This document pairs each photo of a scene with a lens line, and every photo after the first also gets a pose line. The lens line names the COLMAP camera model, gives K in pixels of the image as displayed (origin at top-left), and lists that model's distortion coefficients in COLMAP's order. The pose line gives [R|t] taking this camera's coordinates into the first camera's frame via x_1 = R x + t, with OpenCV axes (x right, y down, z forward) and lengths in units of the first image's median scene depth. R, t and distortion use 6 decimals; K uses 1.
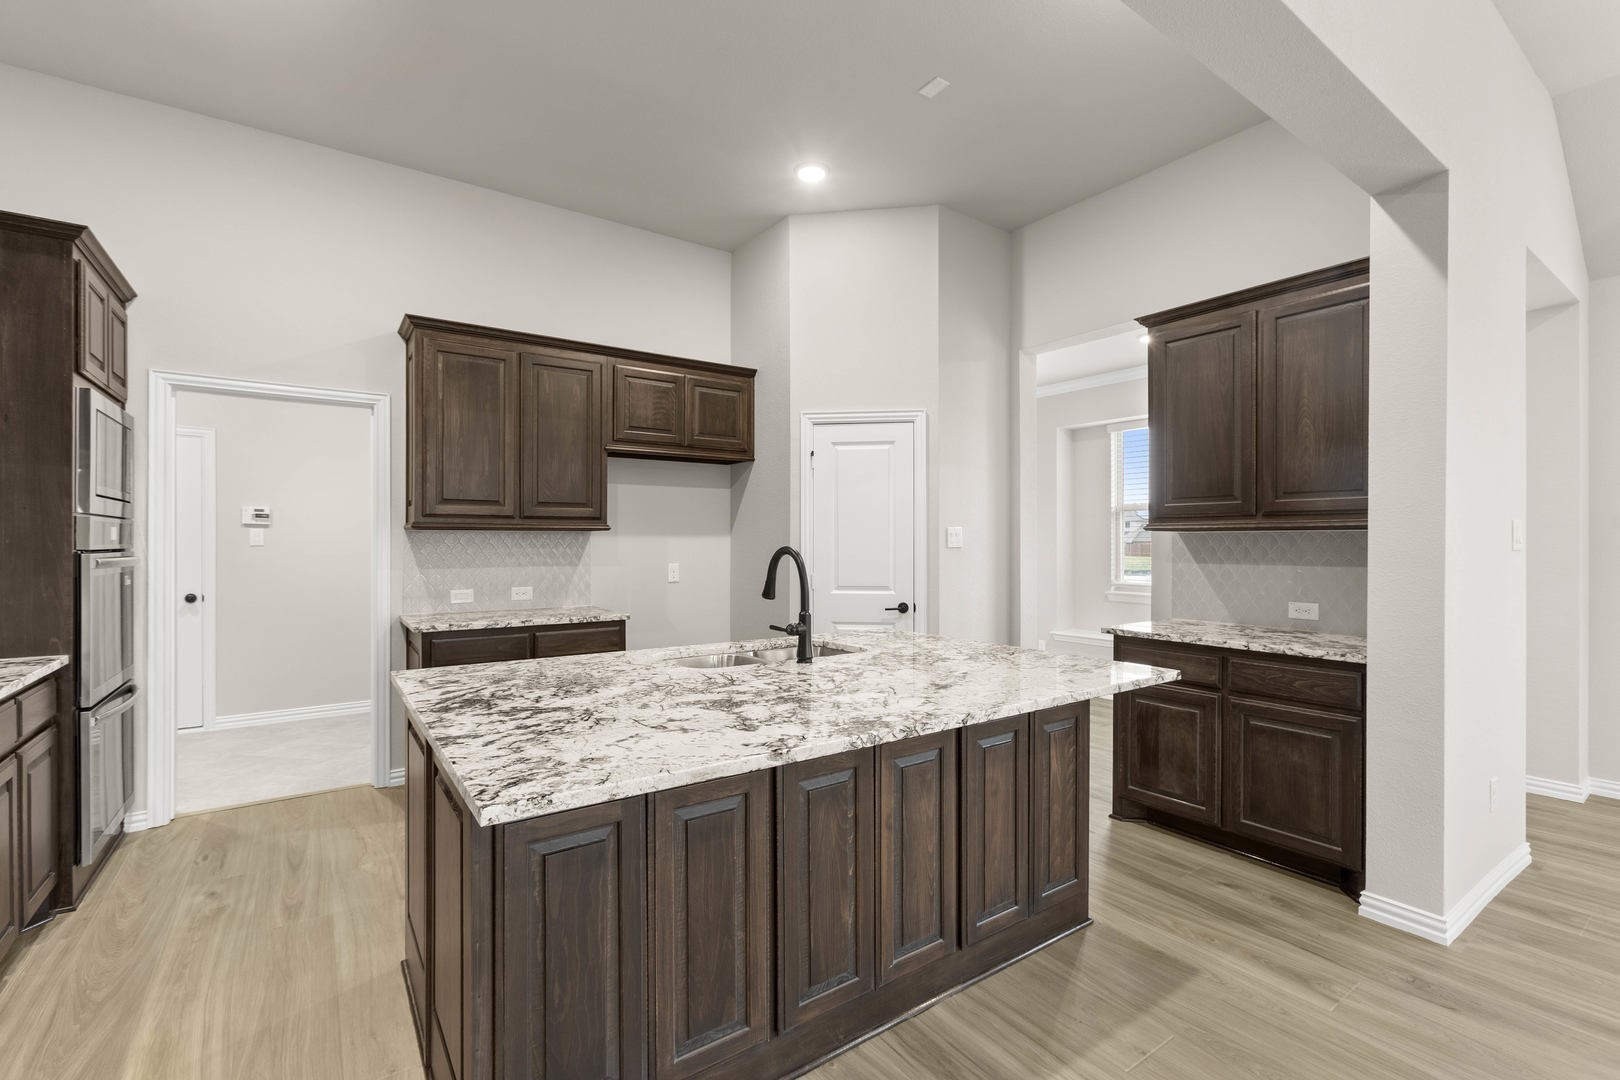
lens RADIAL K [[718.4, 0, 801.3], [0, 718.4, 539.4], [0, 0, 1]] dist [-0.009353, 0.006530]
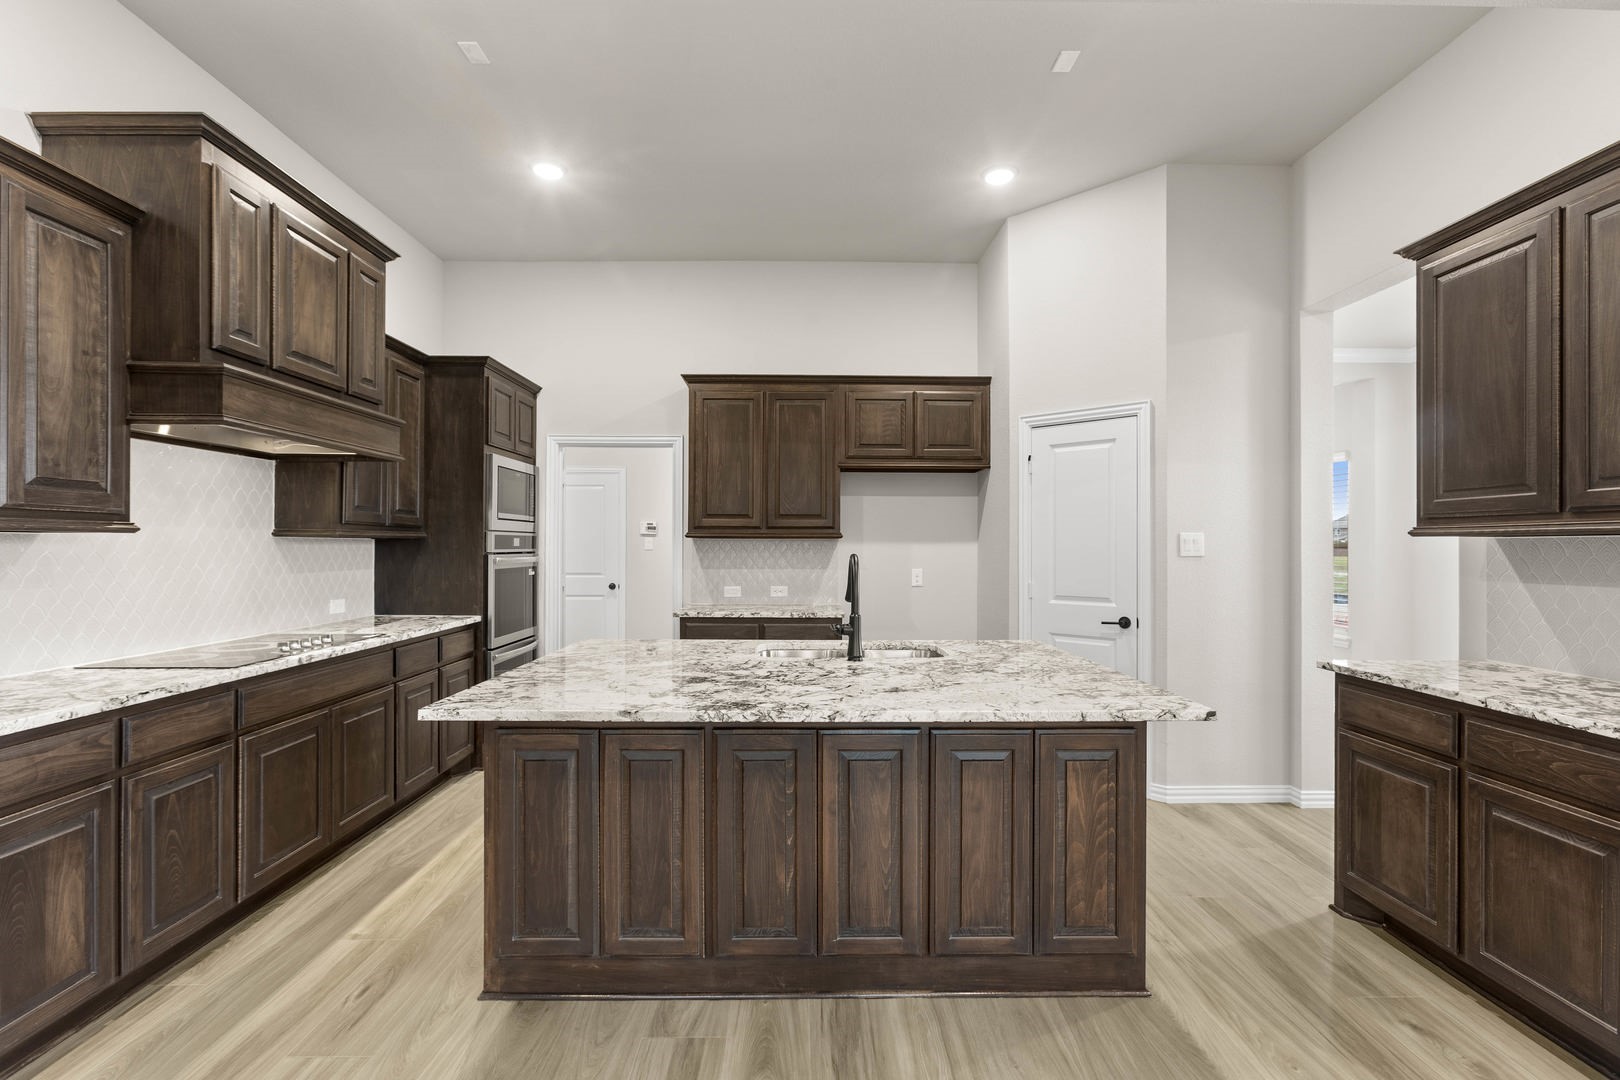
lens RADIAL K [[718.4, 0, 804.5], [0, 718.4, 541.4], [0, 0, 1]] dist [-0.009353, 0.006530]
pose [[0.824942, -0.001139, -0.565217, 0.425857], [-0.001495, 0.999990, -0.004198, -0.003332], [0.565216, 0.004308, 0.824932, 0.044750]]
